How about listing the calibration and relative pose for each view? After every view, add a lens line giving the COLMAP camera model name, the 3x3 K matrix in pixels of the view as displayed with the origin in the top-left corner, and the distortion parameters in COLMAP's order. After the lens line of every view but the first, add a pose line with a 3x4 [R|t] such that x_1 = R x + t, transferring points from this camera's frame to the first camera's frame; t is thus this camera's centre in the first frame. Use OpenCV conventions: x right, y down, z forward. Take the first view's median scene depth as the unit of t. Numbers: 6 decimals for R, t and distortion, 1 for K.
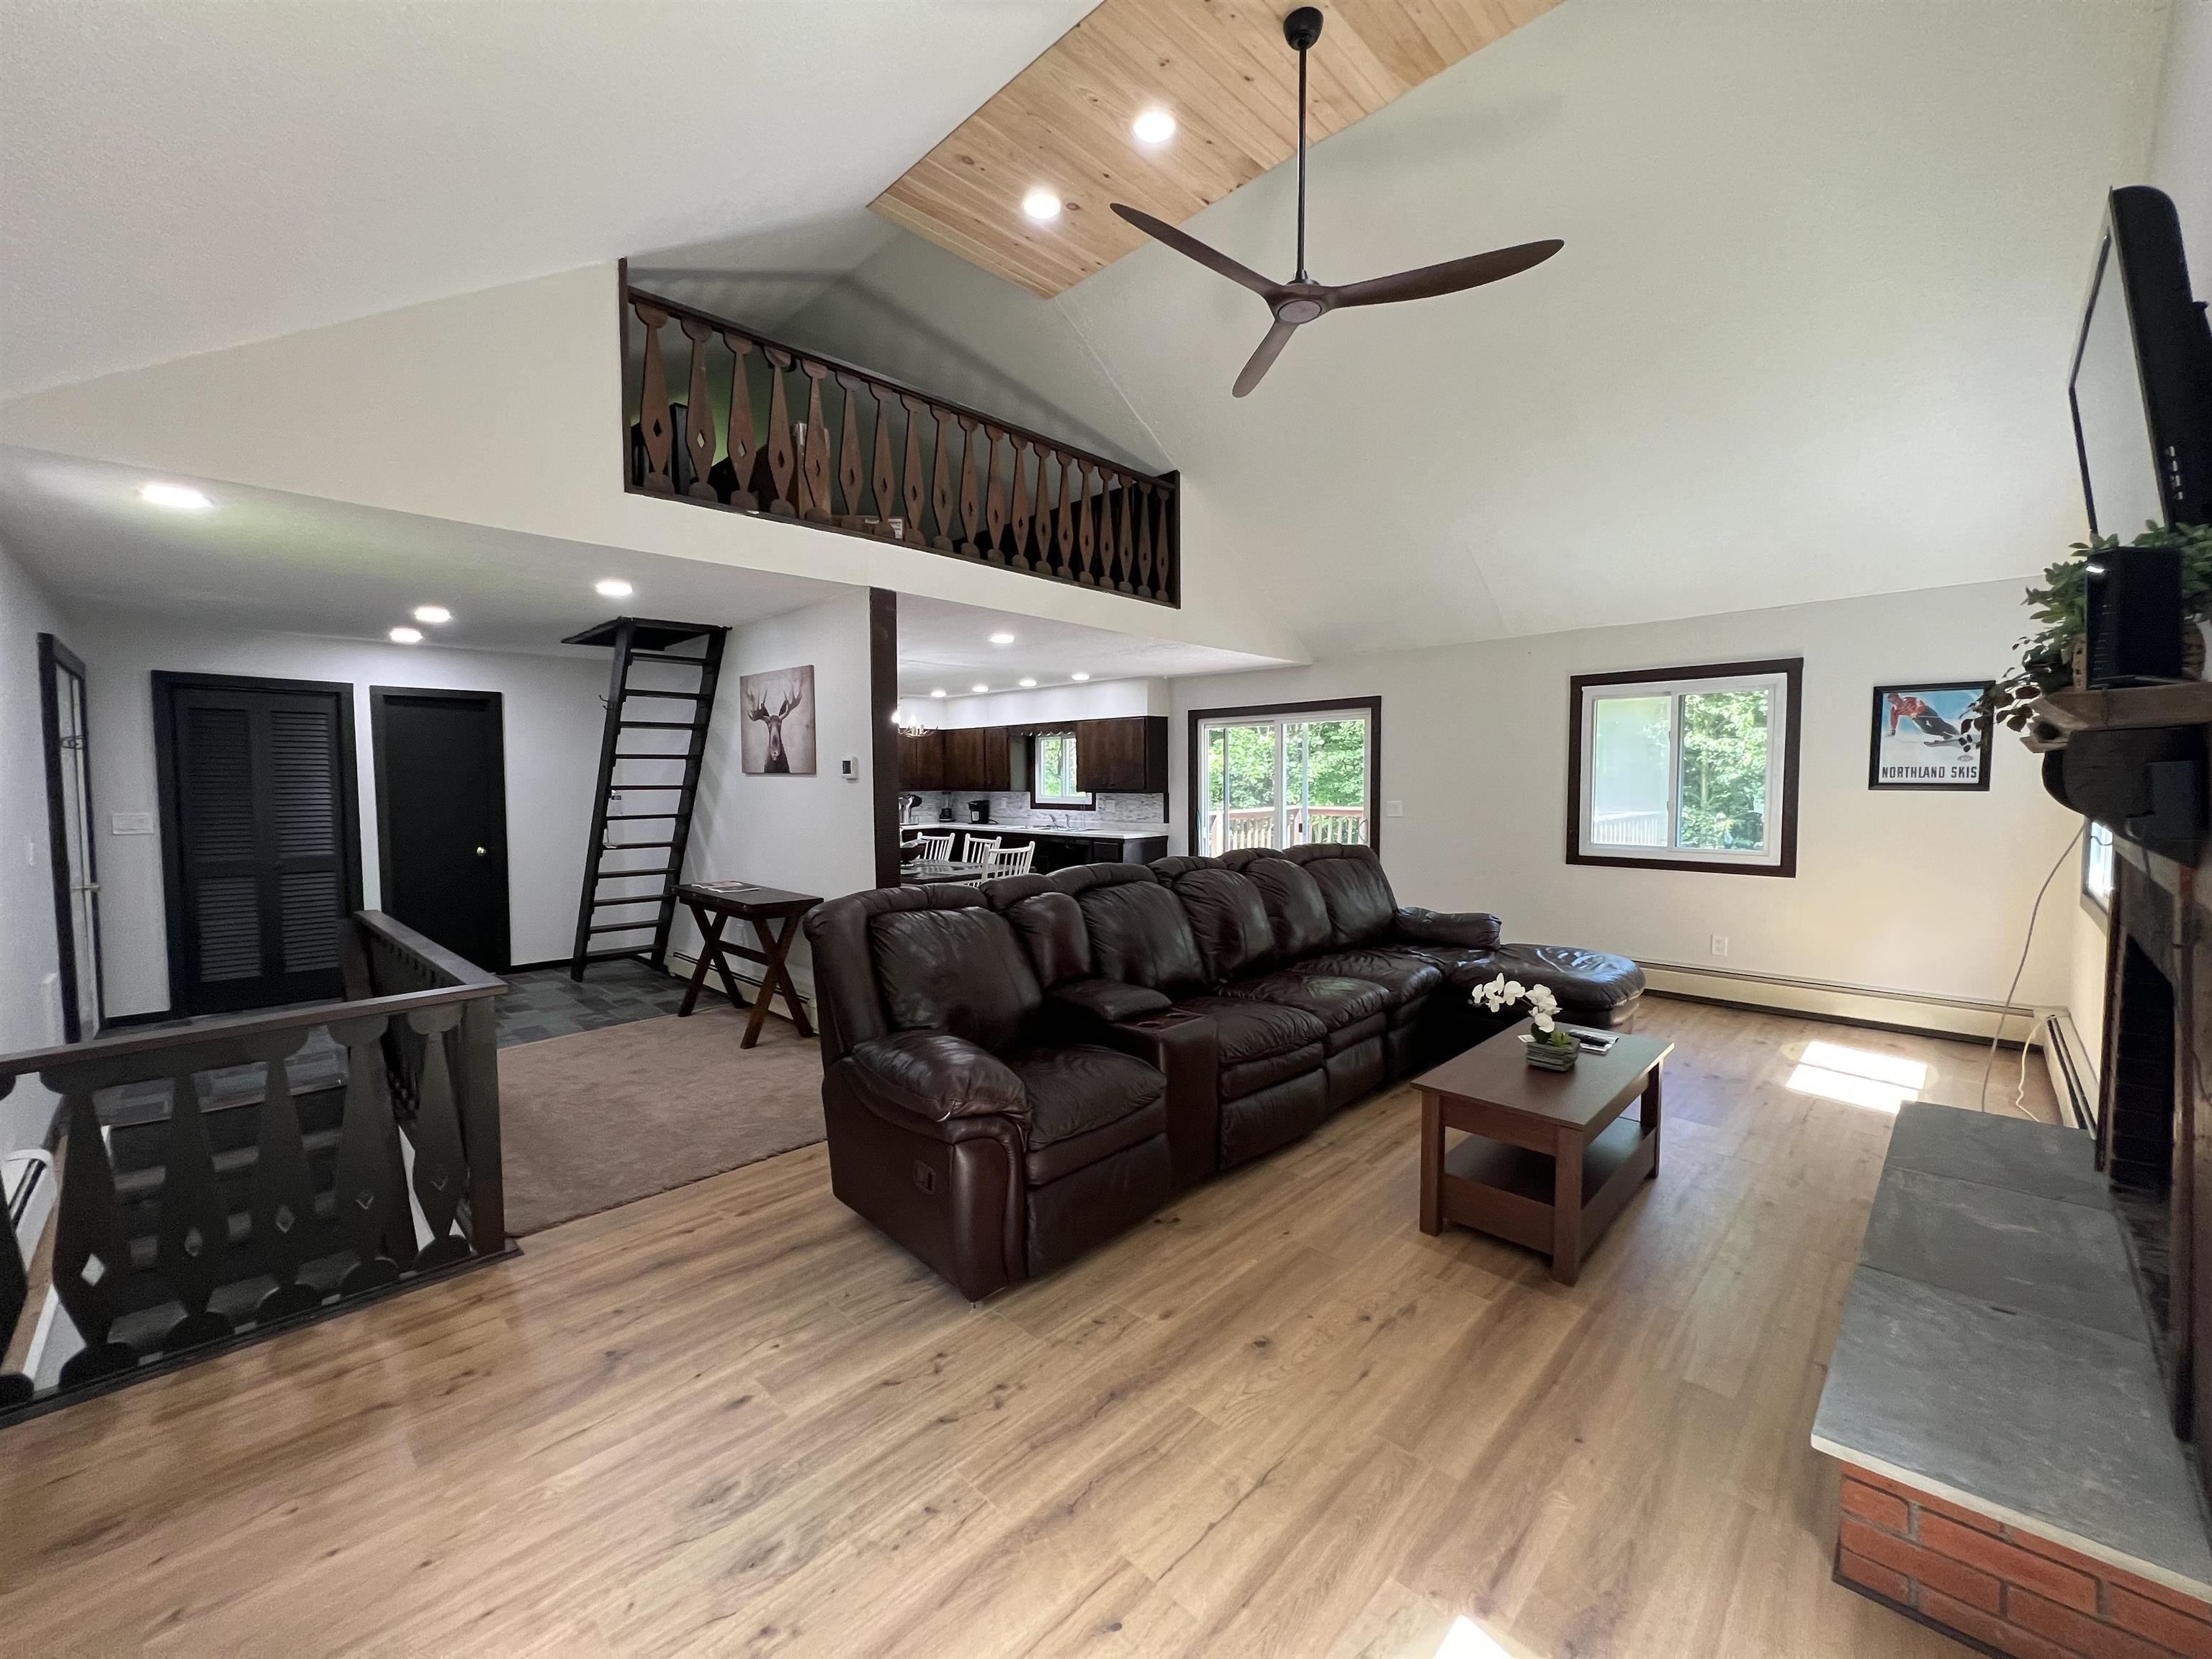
lens RADIAL K [[887.8, 0, 1106.0], [0, 887.8, 824.3], [0, 0, 1]] dist [0.000096, 0.000143]
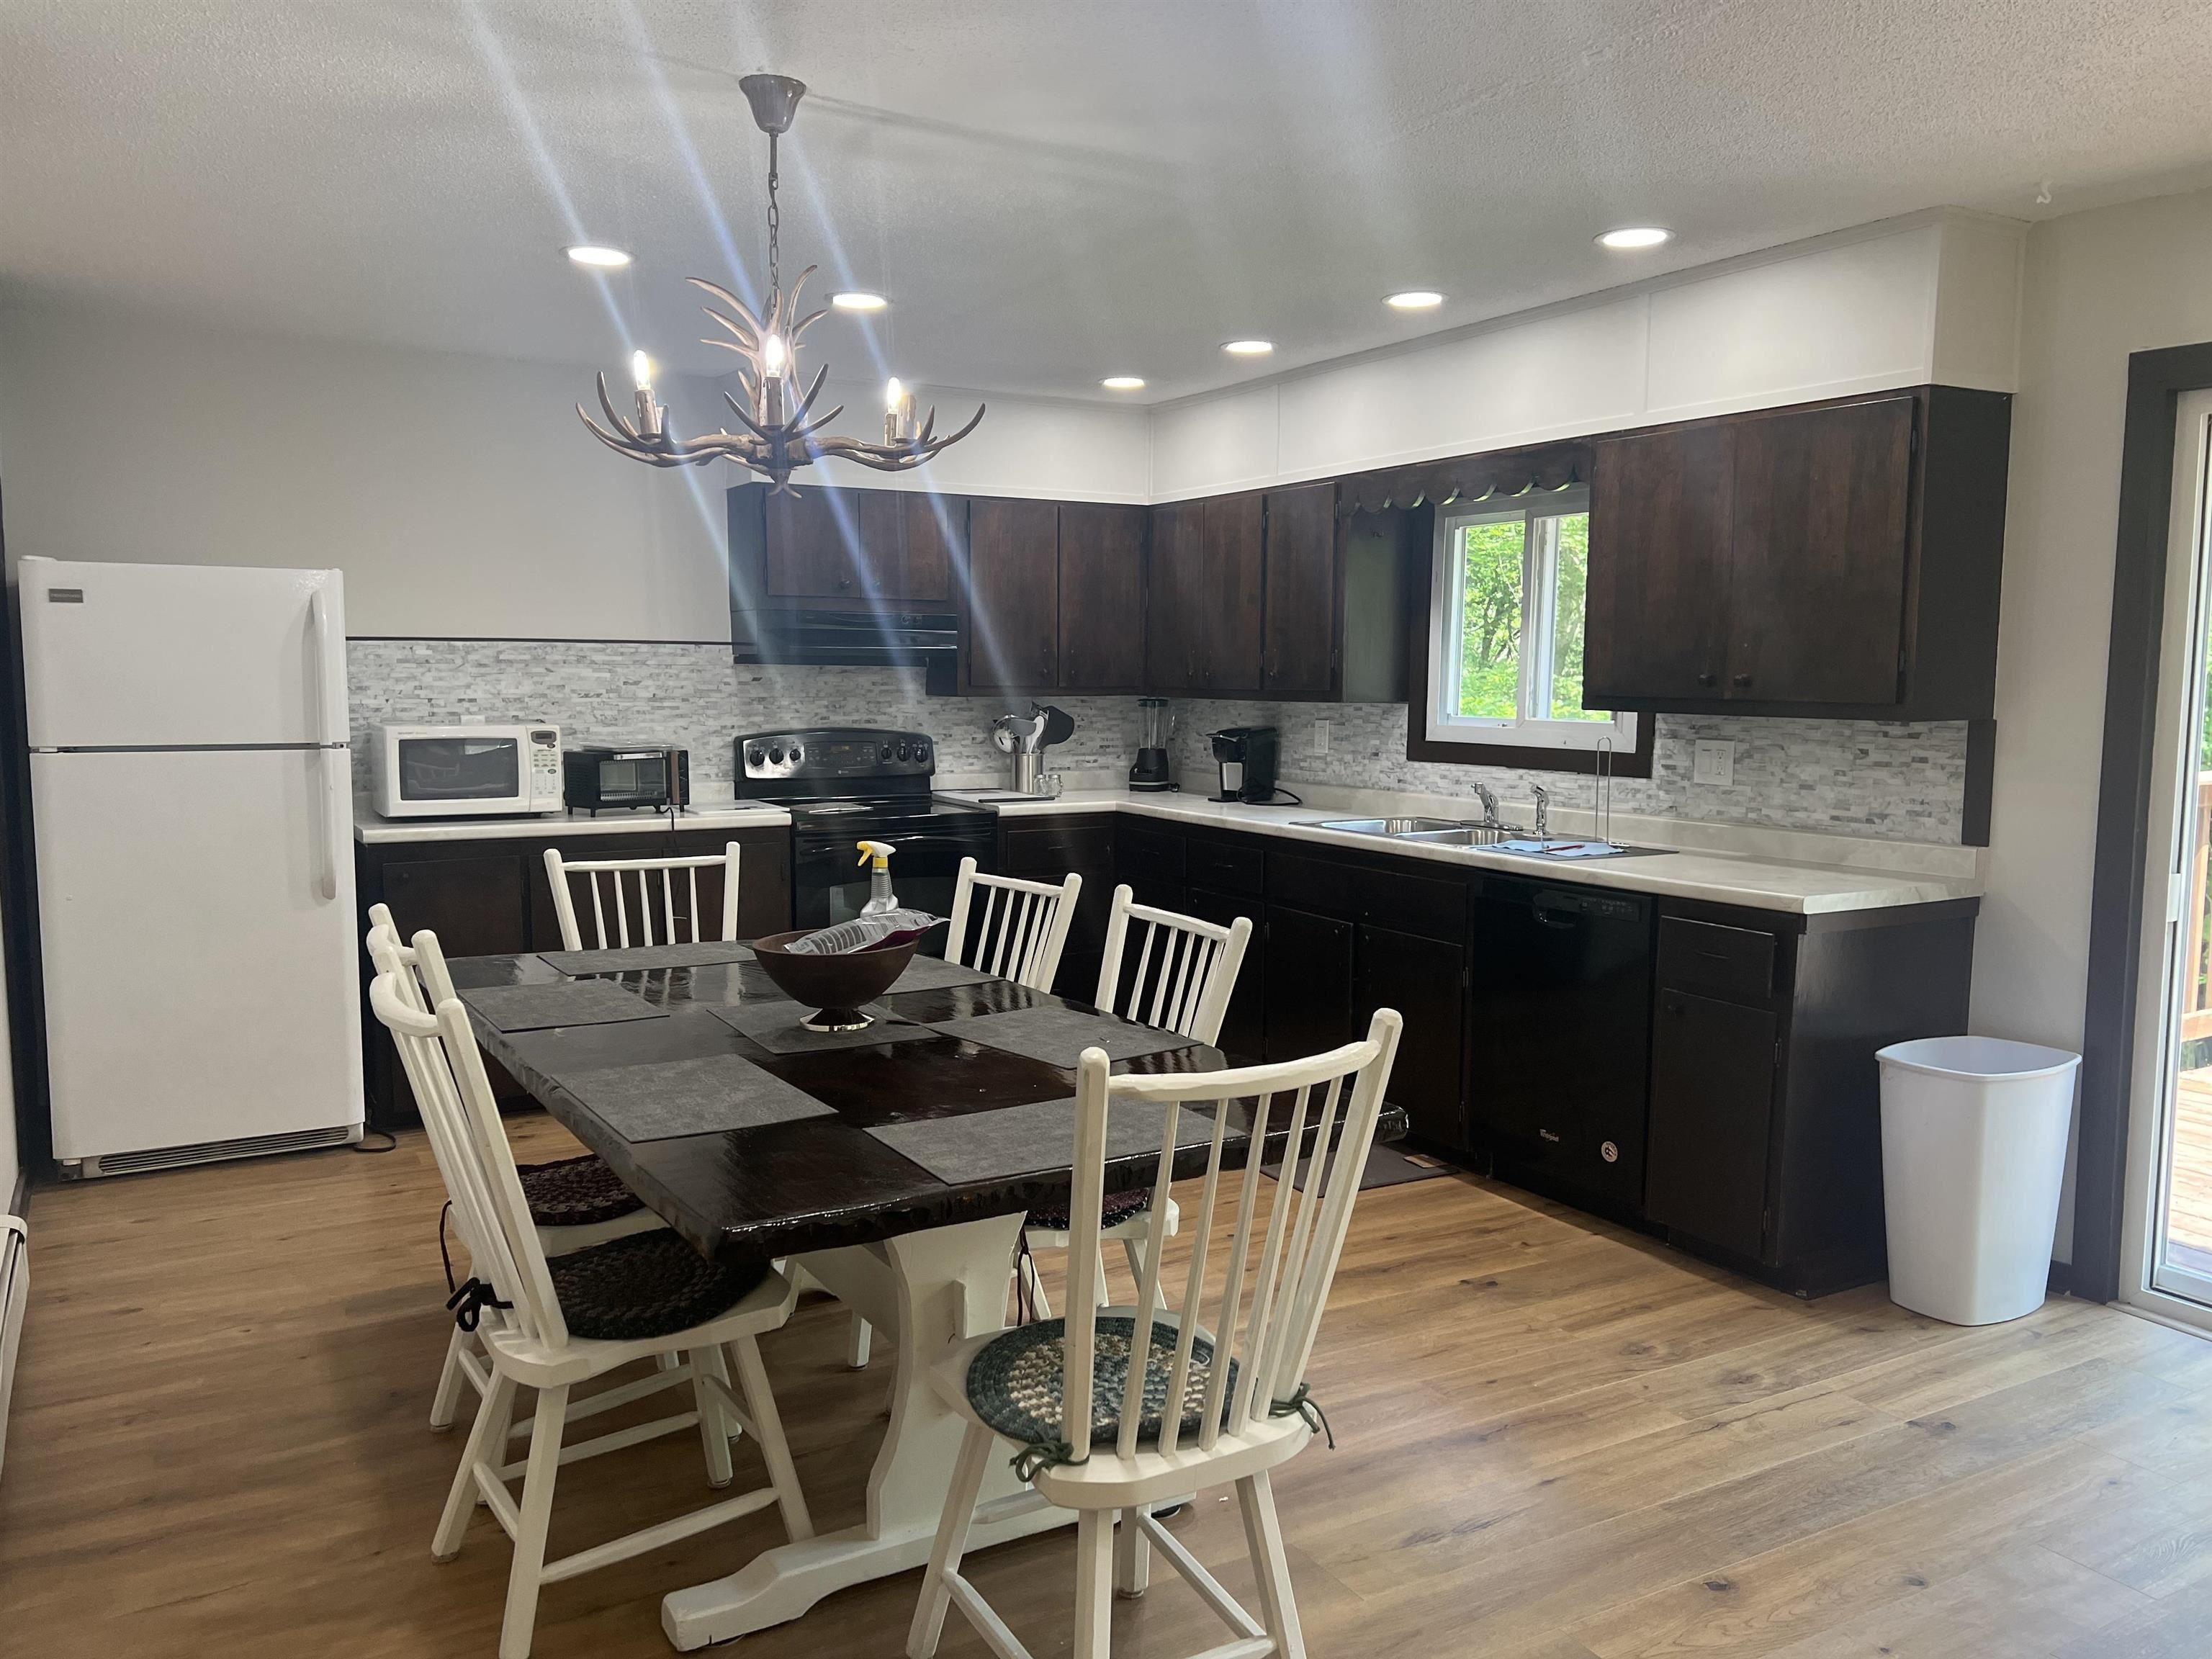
lens RADIAL K [[1683.6, 0, 1107.9], [0, 1683.6, 827.4], [0, 0, 1]] dist [0.092803, -0.013016]
pose [[0.963774, 0.037062, -0.264133, -0.033031], [-0.025660, 0.998589, 0.046490, -0.019924], [0.265483, -0.038028, 0.963365, 0.443219]]
